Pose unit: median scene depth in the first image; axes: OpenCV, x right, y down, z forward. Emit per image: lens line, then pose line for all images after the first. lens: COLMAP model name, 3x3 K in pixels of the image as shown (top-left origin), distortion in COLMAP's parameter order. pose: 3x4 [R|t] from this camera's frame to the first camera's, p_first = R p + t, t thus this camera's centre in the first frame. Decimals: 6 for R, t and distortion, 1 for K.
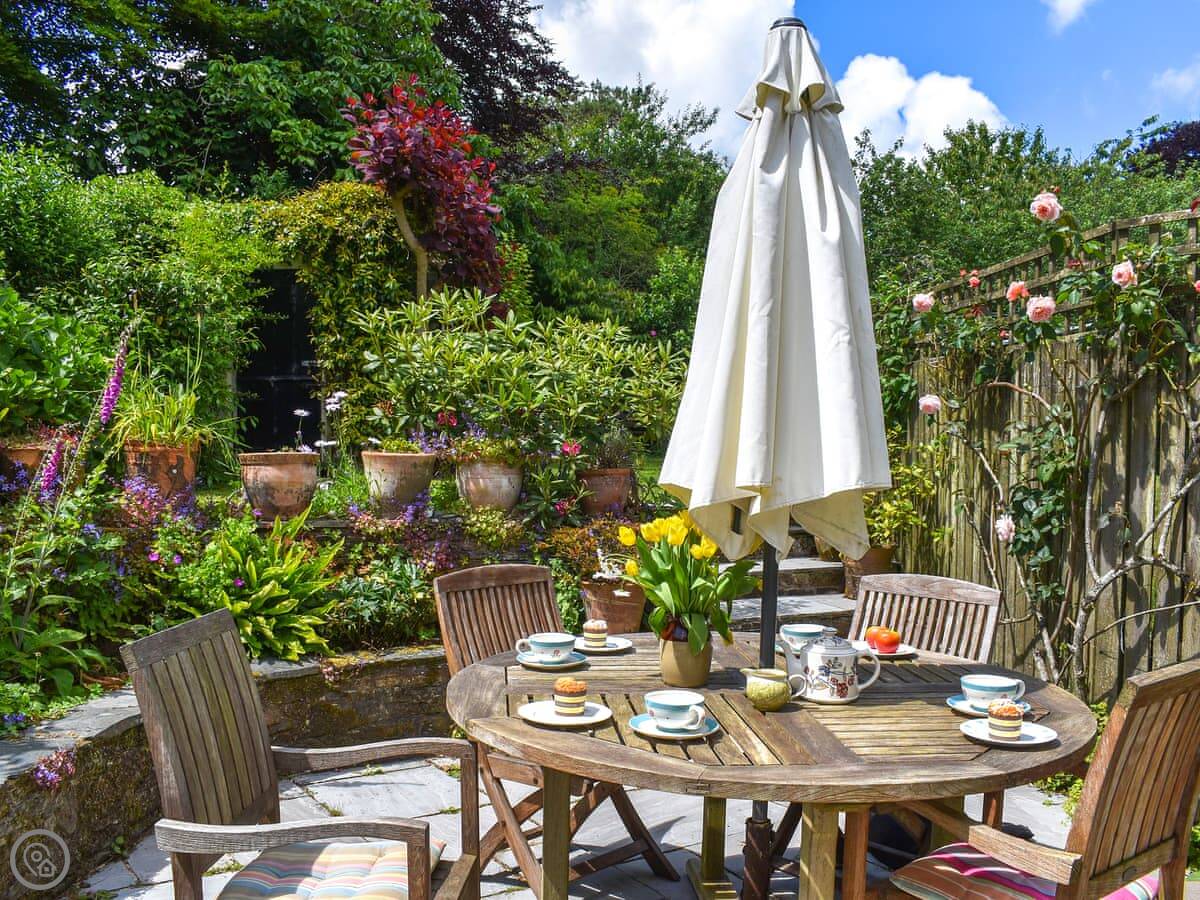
lens RADIAL K [[993.1, 0, 637.9], [0, 993.1, 474.6], [0, 0, 1]] dist [-0.075830, 0.002560]
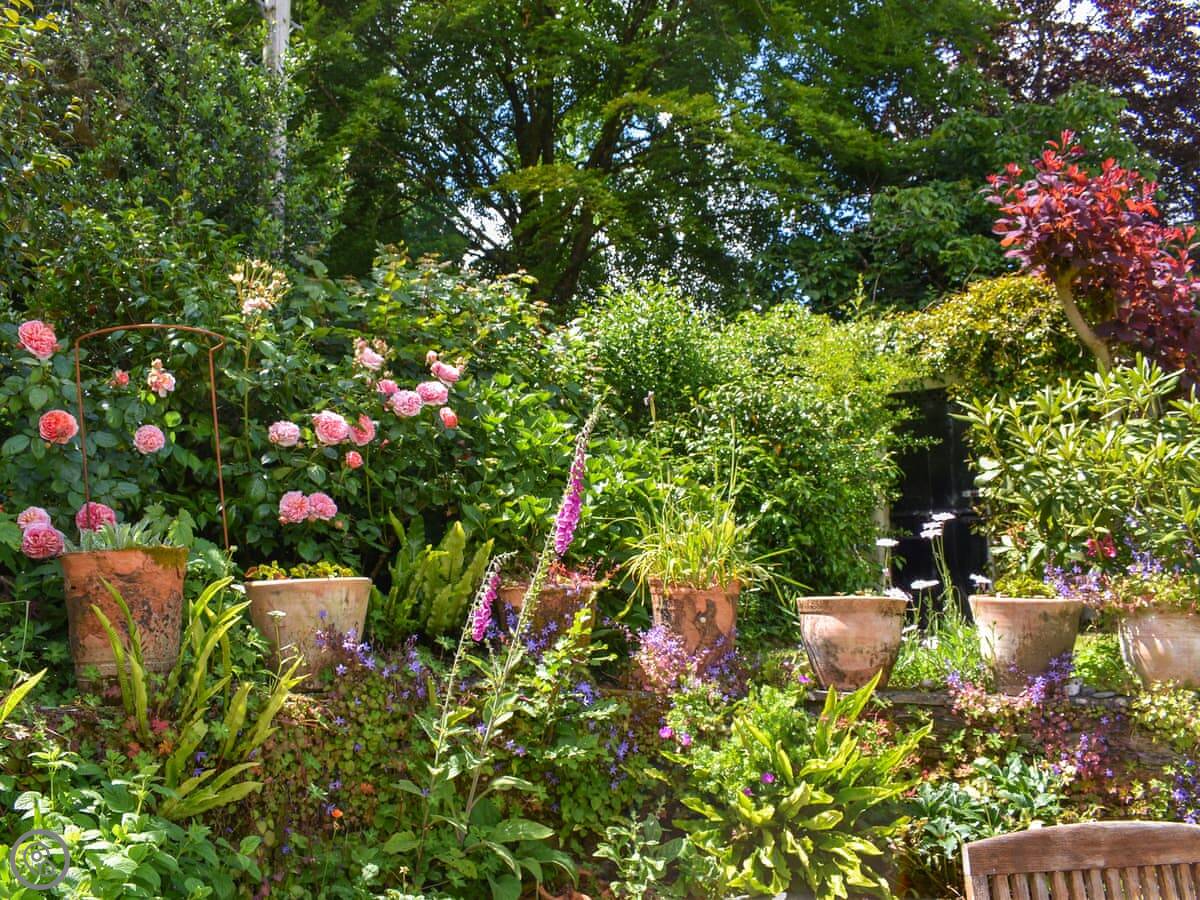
lens RADIAL K [[993.1, 0, 637.9], [0, 993.1, 474.6], [0, 0, 1]] dist [-0.075830, 0.002560]
pose [[0.758198, -0.073839, -0.647830, 0.002334], [-0.023745, 0.989781, -0.140604, -0.004653], [0.651592, 0.121988, 0.748696, 0.303449]]
